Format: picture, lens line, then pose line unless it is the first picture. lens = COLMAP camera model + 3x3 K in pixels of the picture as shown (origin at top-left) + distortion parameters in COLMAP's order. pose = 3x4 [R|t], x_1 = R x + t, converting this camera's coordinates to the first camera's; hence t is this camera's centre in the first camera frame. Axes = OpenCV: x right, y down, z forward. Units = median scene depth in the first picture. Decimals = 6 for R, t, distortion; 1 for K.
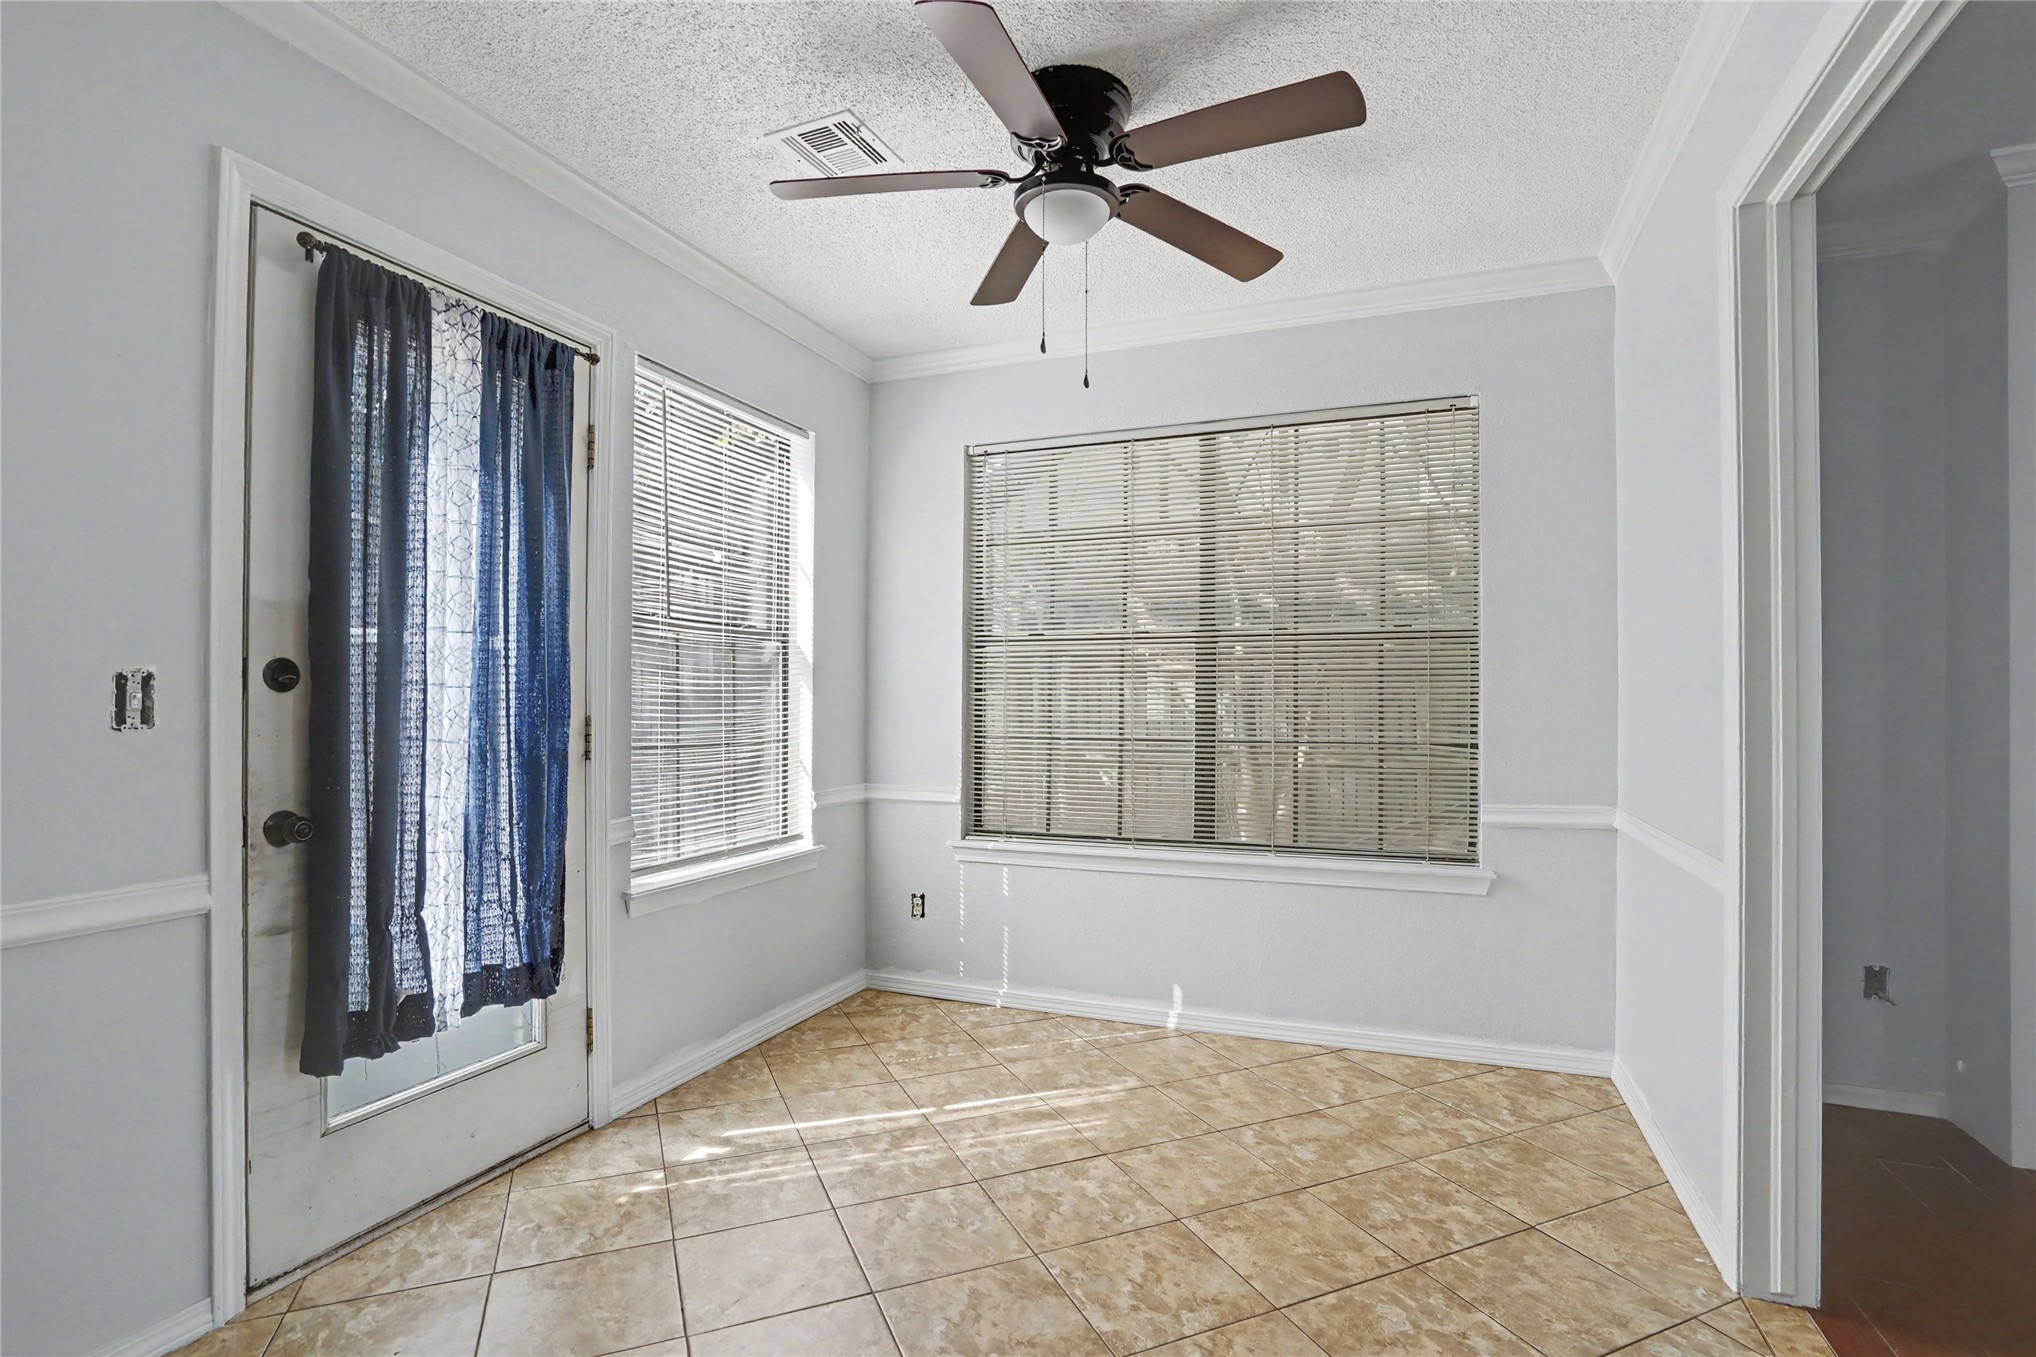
lens RADIAL K [[977.2, 0, 1021.9], [0, 977.2, 680.3], [0, 0, 1]] dist [-0.065653, 0.026542]
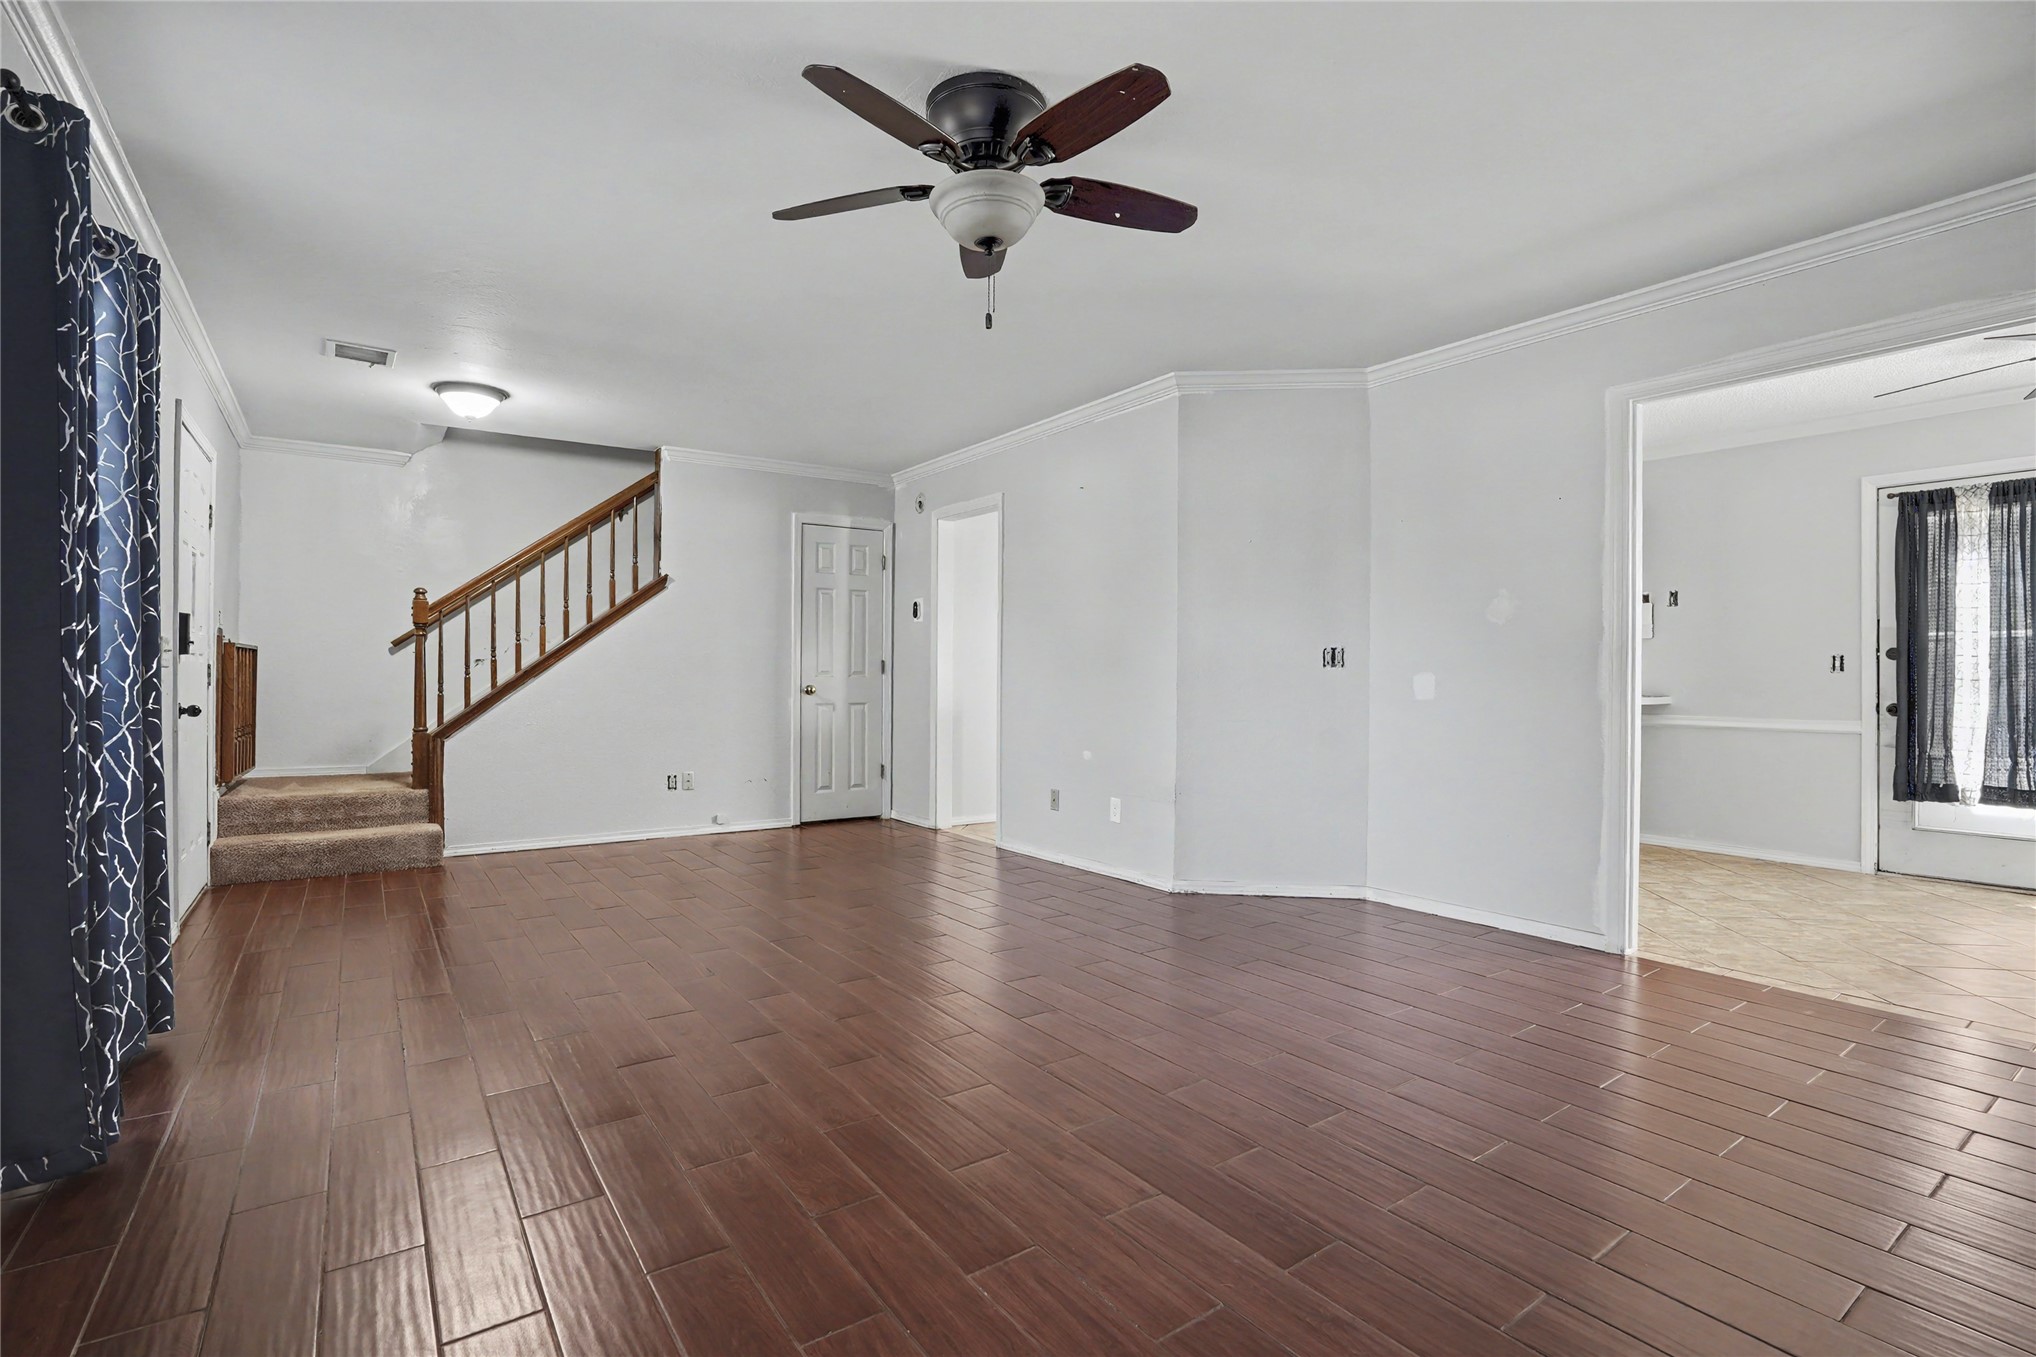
lens RADIAL K [[977.2, 0, 1021.9], [0, 977.2, 680.3], [0, 0, 1]] dist [-0.065653, 0.026542]
pose [[-0.526304, -0.005481, -0.850279, 2.100084], [0.011694, 0.999838, -0.013683, 0.057698], [0.850216, -0.017144, -0.526154, 0.209583]]
